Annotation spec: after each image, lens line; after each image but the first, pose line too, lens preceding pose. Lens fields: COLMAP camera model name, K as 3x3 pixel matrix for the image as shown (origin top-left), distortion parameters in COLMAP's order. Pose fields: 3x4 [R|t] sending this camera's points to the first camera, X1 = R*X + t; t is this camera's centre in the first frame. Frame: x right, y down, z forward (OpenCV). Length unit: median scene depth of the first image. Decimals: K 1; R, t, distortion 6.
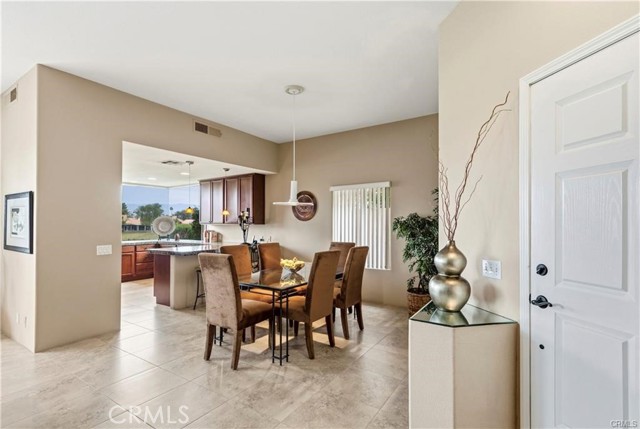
lens RADIAL K [[297.6, 0, 320.6], [0, 297.6, 220.2], [0, 0, 1]] dist [-0.002914, -0.000137]
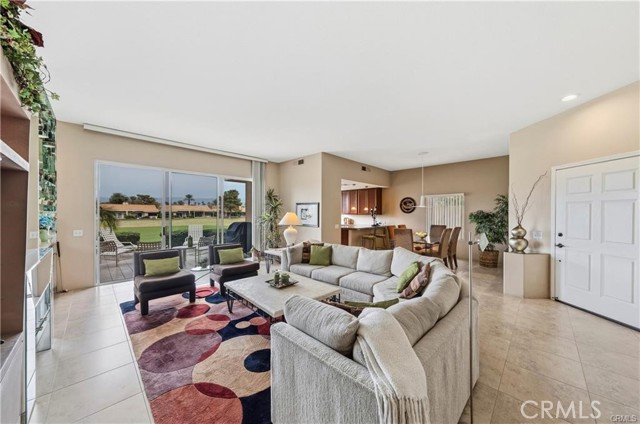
lens RADIAL K [[218.5, 0, 318.6], [0, 218.5, 211.6], [0, 0, 1]] dist [0.001155, 0.000010]
pose [[0.977344, 0.004305, -0.211615, -0.586295], [-0.002151, 0.999944, 0.010406, -0.041324], [0.211648, -0.009715, 0.977298, -0.837413]]
